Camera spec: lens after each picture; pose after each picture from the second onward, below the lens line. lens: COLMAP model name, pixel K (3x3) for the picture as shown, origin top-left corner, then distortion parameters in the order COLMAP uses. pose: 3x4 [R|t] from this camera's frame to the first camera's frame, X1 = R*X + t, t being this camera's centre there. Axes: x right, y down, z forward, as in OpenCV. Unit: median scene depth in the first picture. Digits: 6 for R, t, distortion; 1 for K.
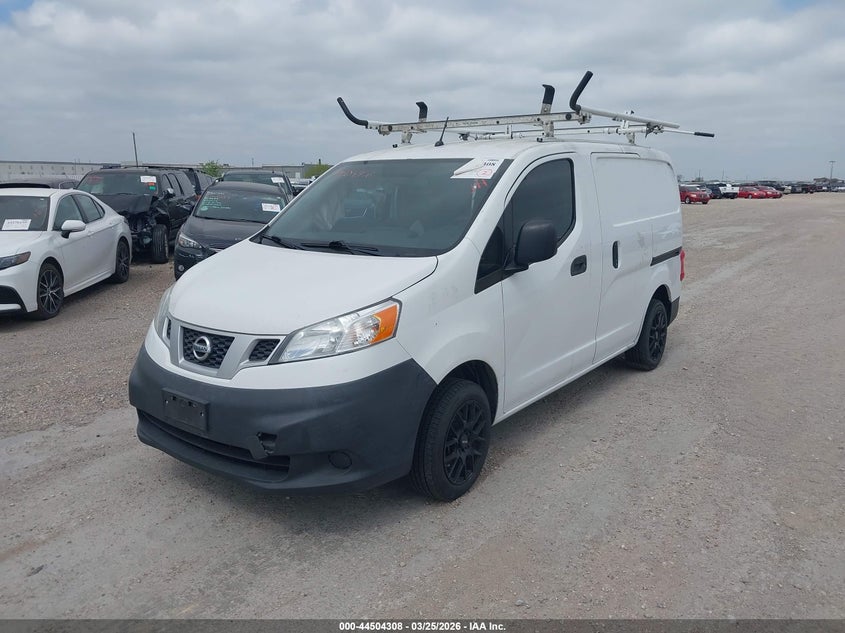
lens RADIAL K [[725.9, 0, 422.5], [0, 725.9, 316.5], [0, 0, 1]] dist [0.039993, -0.000046]
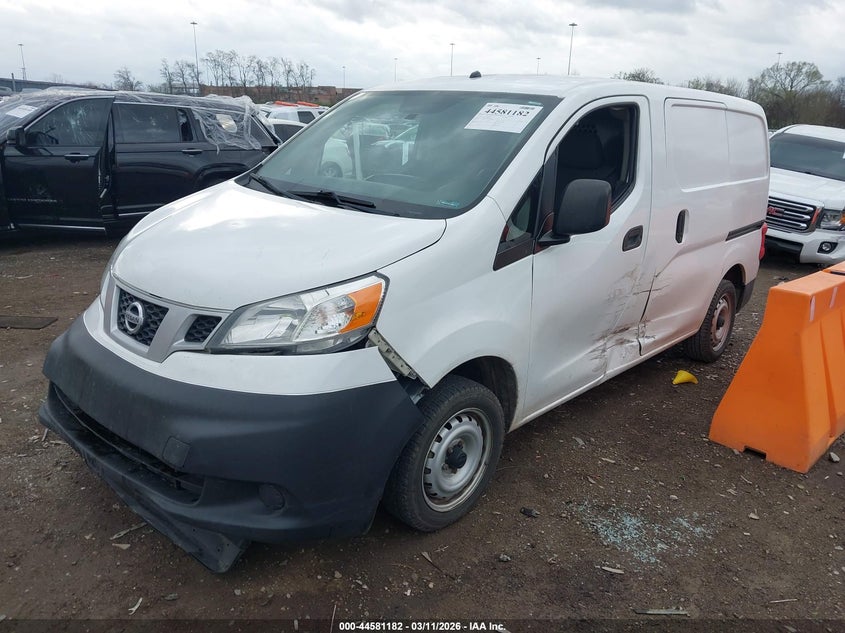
lens RADIAL K [[725.9, 0, 422.5], [0, 725.9, 316.5], [0, 0, 1]] dist [0.039993, -0.000046]
pose [[0.994541, 0.075956, -0.071545, 0.059684], [-0.070793, 0.994879, 0.072134, -0.035480], [0.076658, -0.066675, 0.994826, 0.237125]]
